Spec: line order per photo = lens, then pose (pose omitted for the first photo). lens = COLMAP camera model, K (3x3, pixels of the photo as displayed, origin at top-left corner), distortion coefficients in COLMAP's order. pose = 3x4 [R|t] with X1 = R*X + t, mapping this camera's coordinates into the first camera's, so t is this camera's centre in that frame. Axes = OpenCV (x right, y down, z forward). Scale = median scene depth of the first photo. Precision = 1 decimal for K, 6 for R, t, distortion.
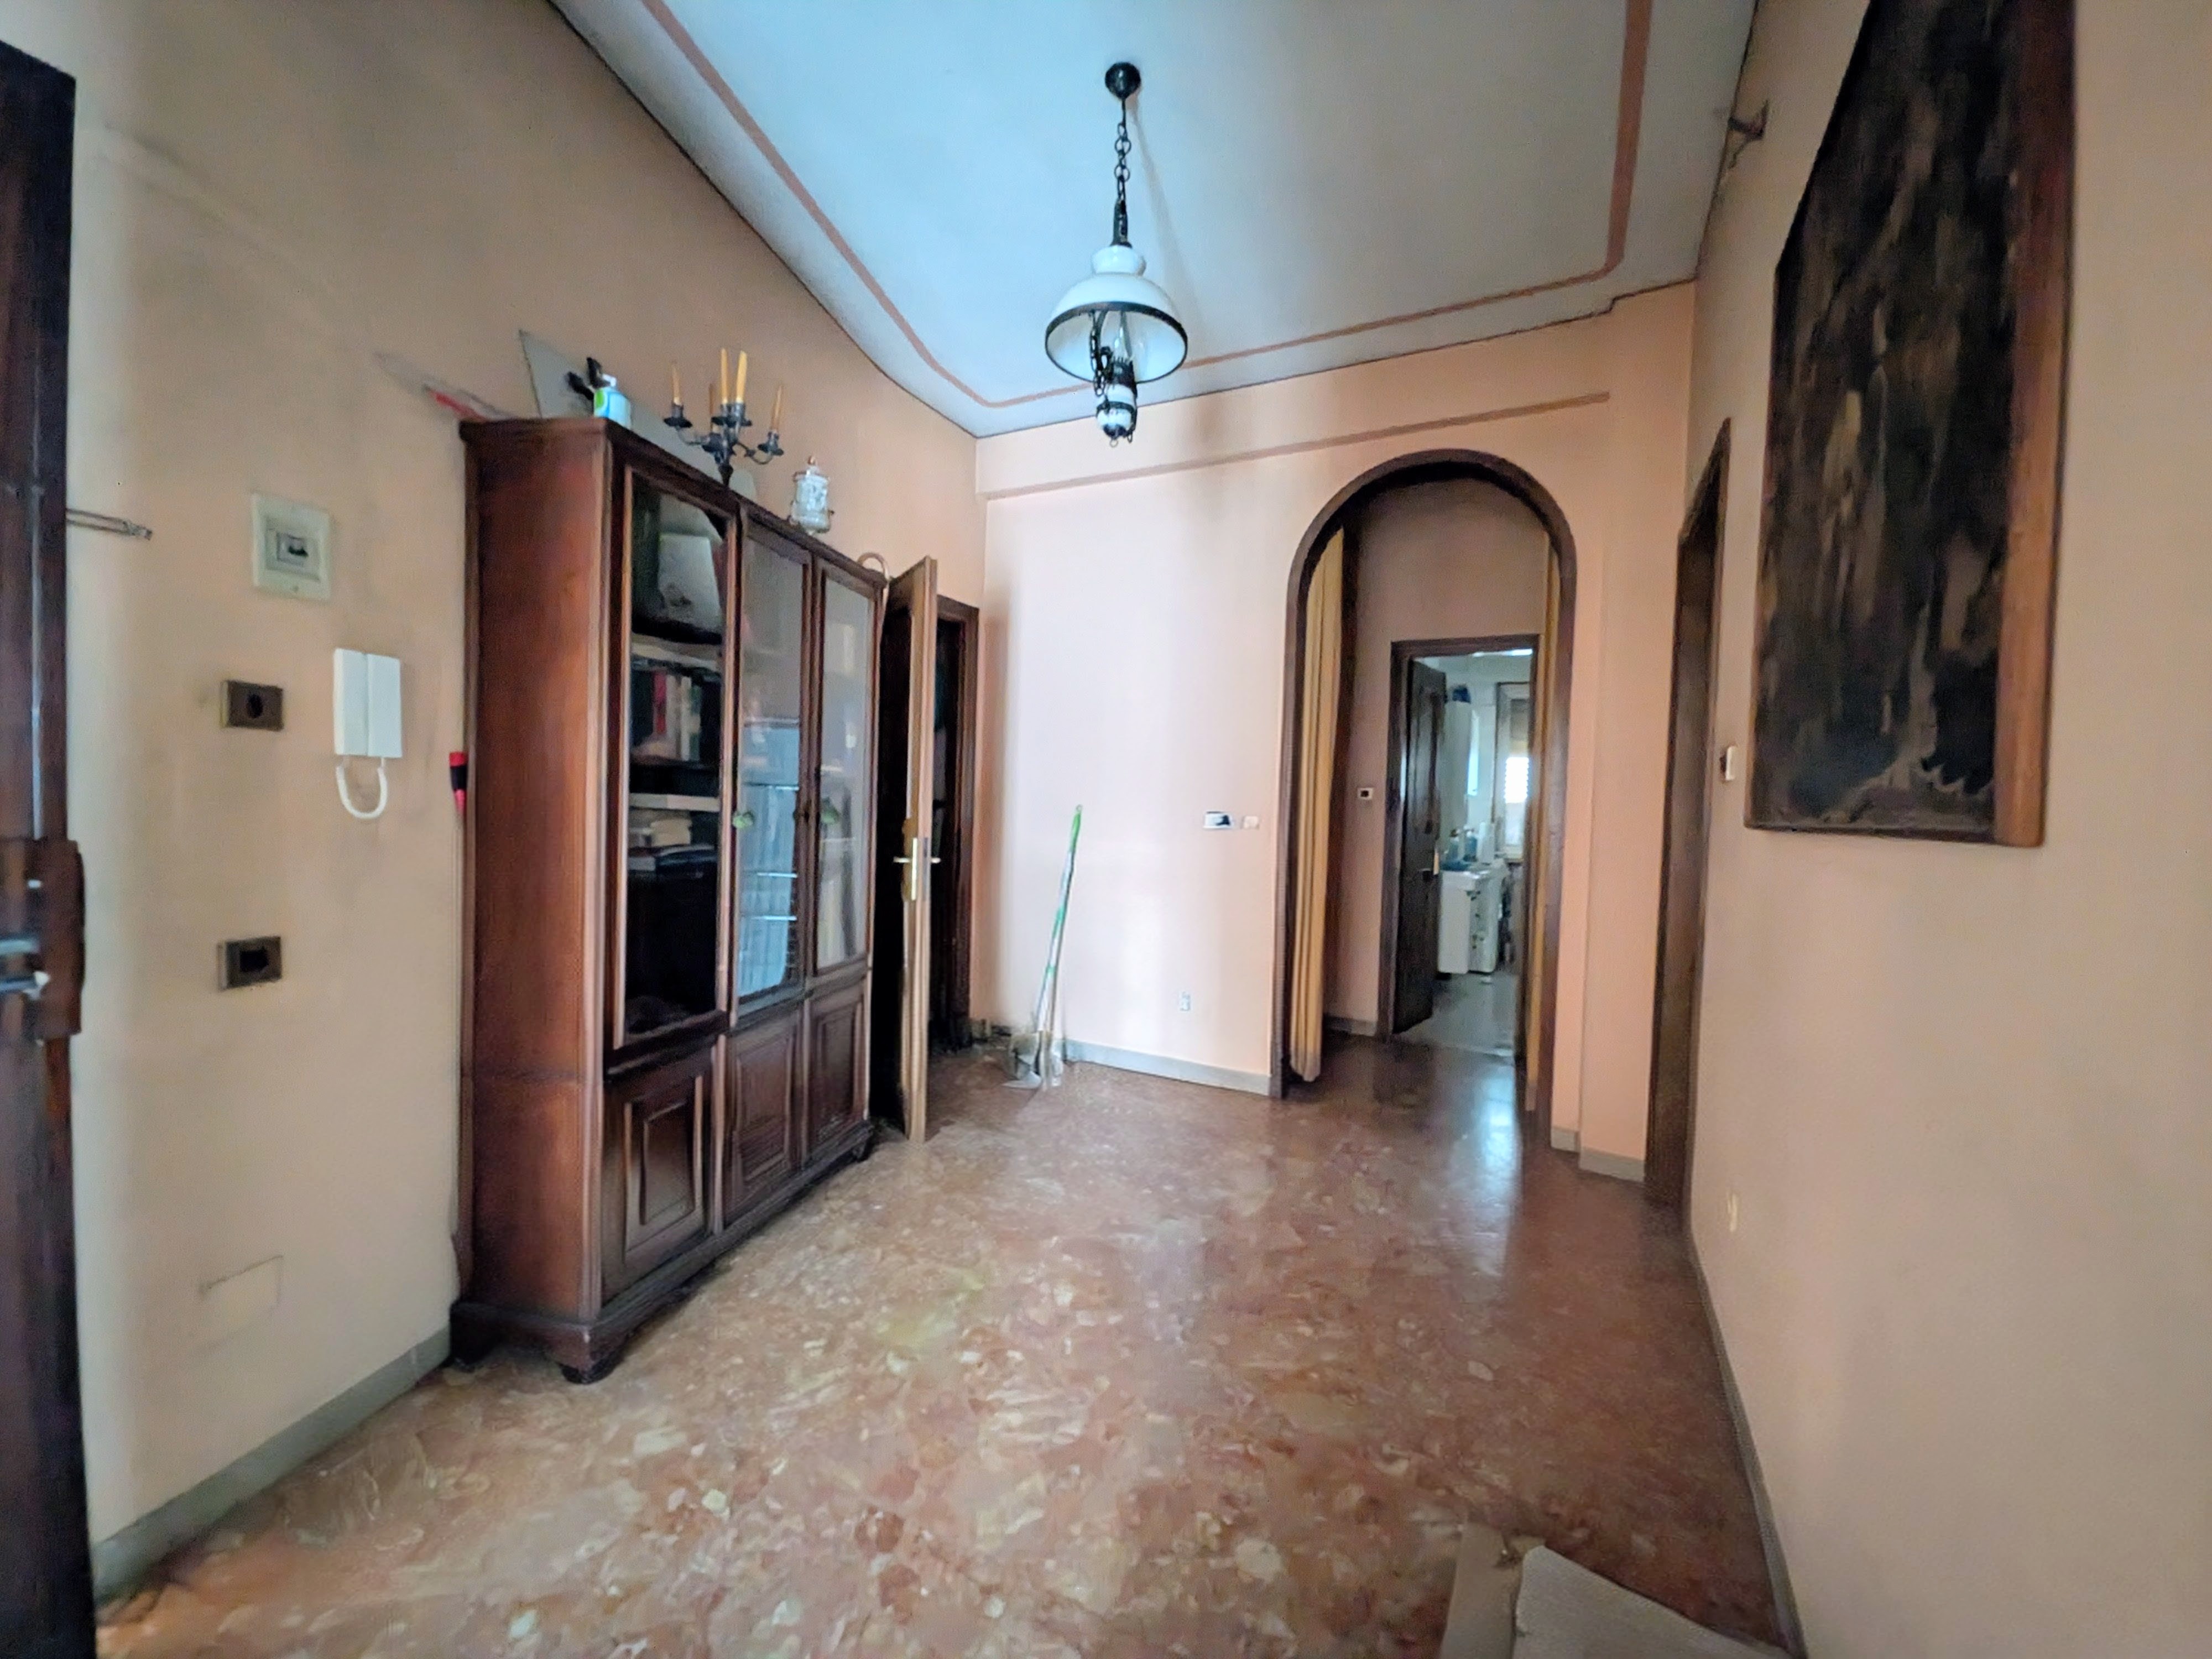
lens RADIAL K [[861.1, 0, 1106.0], [0, 861.1, 829.5], [0, 0, 1]] dist [0.000064, -0.000064]
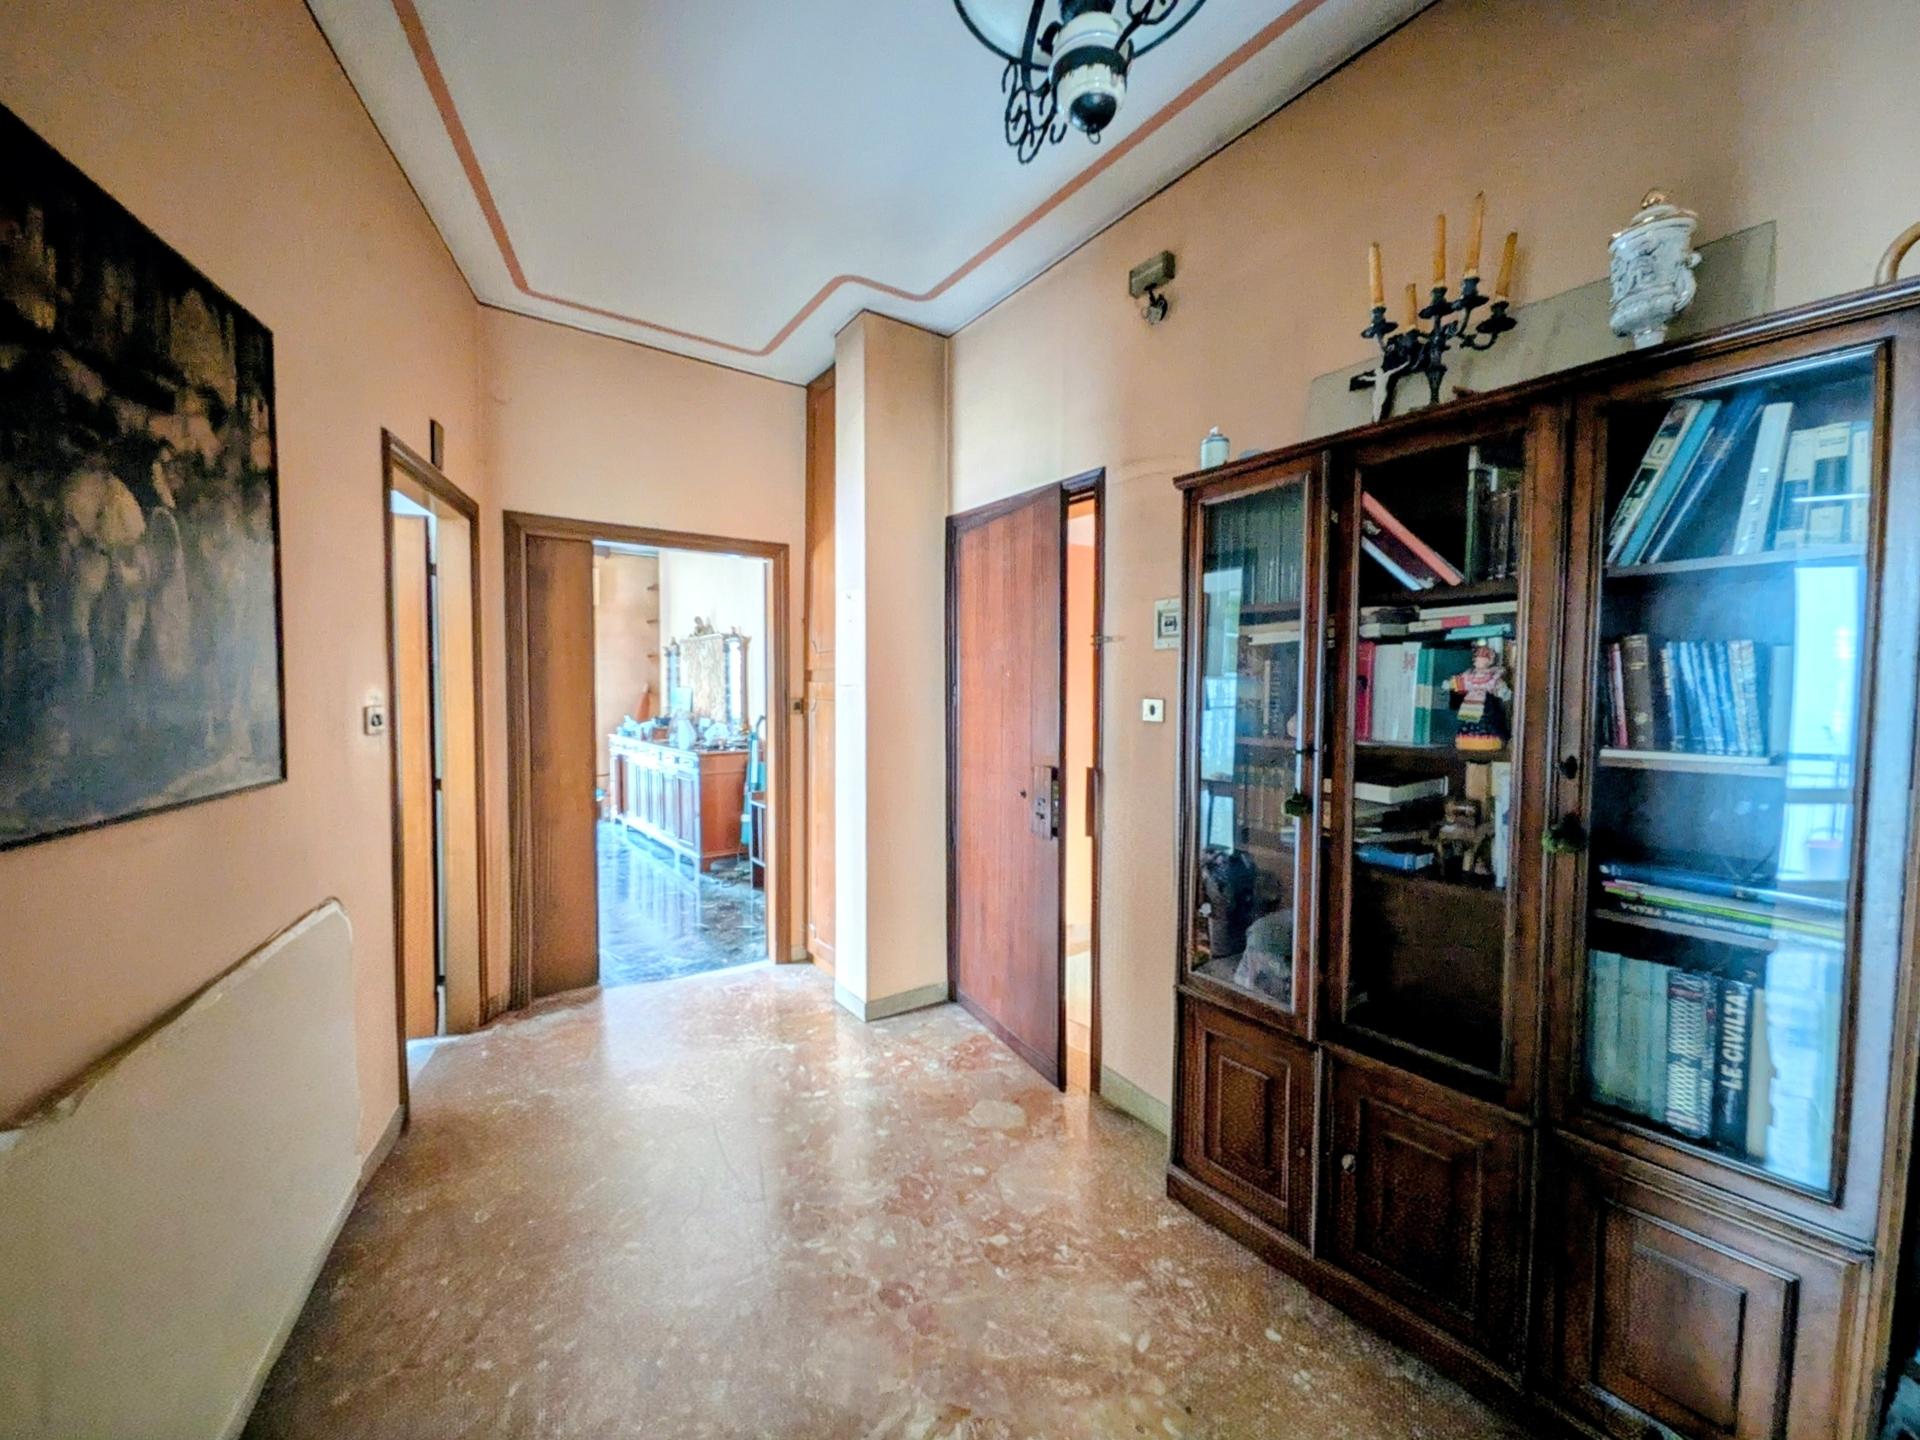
lens RADIAL K [[747.4, 0, 960.0], [0, 747.4, 720.0], [0, 0, 1]] dist [0.000064, -0.000064]
pose [[-0.670534, -0.002162, -0.741876, 0.566576], [-0.047185, 0.998095, 0.039738, -0.169684], [0.740377, 0.061651, -0.669359, 1.810743]]
